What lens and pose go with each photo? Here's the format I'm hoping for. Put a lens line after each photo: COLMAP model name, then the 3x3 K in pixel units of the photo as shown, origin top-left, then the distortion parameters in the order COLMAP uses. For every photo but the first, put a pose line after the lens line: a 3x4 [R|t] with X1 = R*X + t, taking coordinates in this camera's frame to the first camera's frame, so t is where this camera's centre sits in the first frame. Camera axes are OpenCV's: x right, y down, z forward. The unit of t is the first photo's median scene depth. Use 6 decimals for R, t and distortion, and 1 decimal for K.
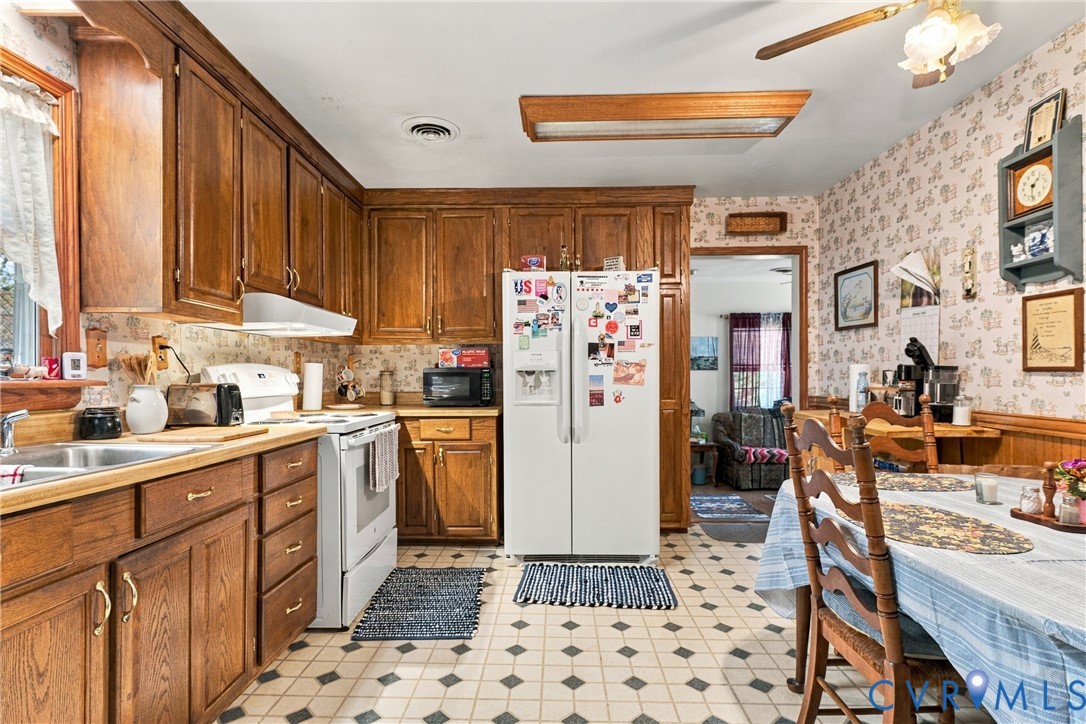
lens RADIAL K [[544.6, 0, 542.1], [0, 544.6, 381.4], [0, 0, 1]] dist [0.019474, -0.000850]
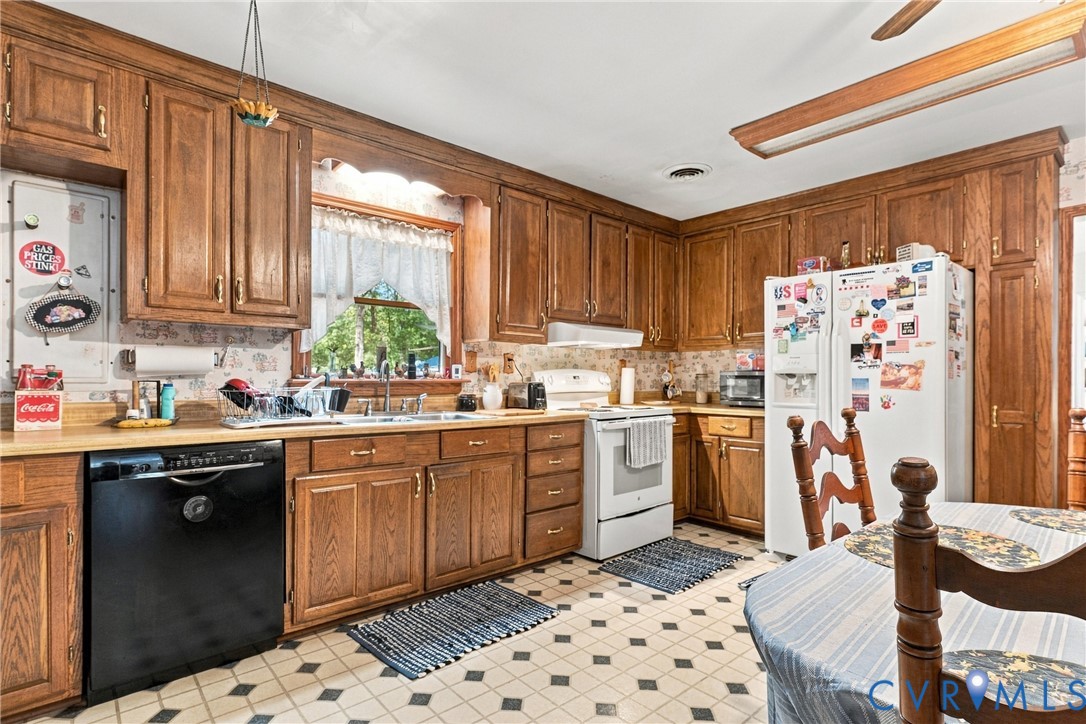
lens RADIAL K [[544.6, 0, 545.8], [0, 544.6, 379.3], [0, 0, 1]] dist [0.019474, -0.000850]
pose [[0.689087, 0.006890, -0.724646, 0.441346], [-0.012675, 0.999916, -0.002547, -0.000687], [0.724567, 0.010940, 0.689117, -0.039141]]
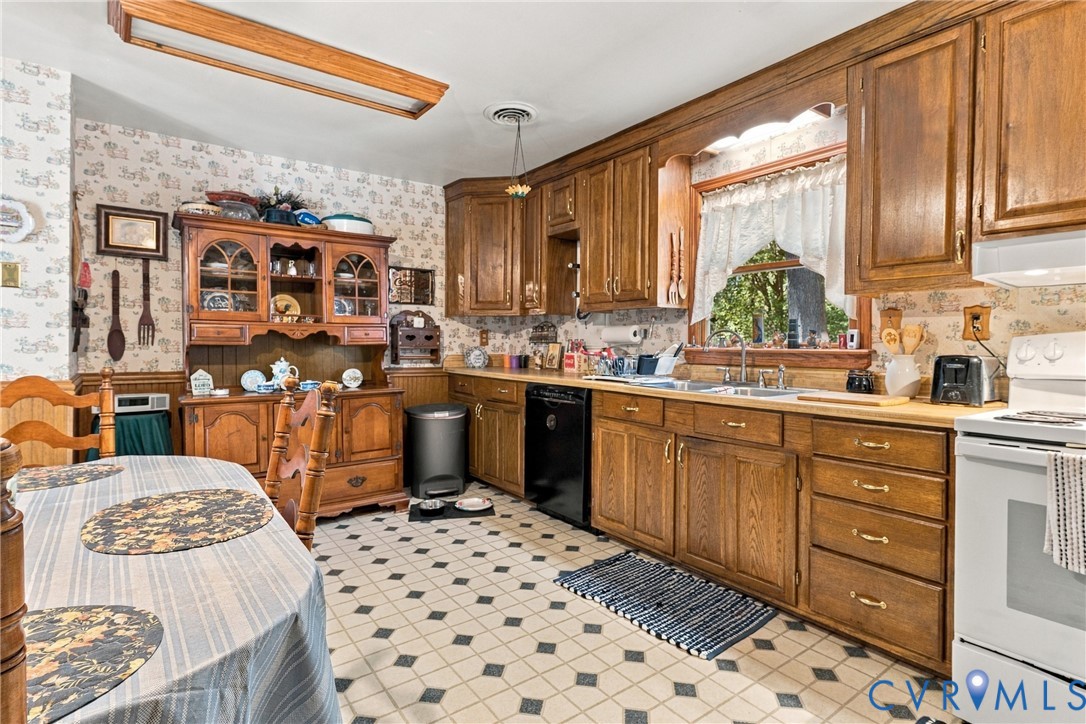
lens RADIAL K [[544.6, 0, 545.3], [0, 544.6, 352.2], [0, 0, 1]] dist [0.019474, -0.000850]
pose [[-0.783179, 0.005865, -0.621769, 0.383169], [-0.011209, 0.999660, 0.023549, -0.011699], [0.621696, 0.025413, -0.782847, 0.989431]]
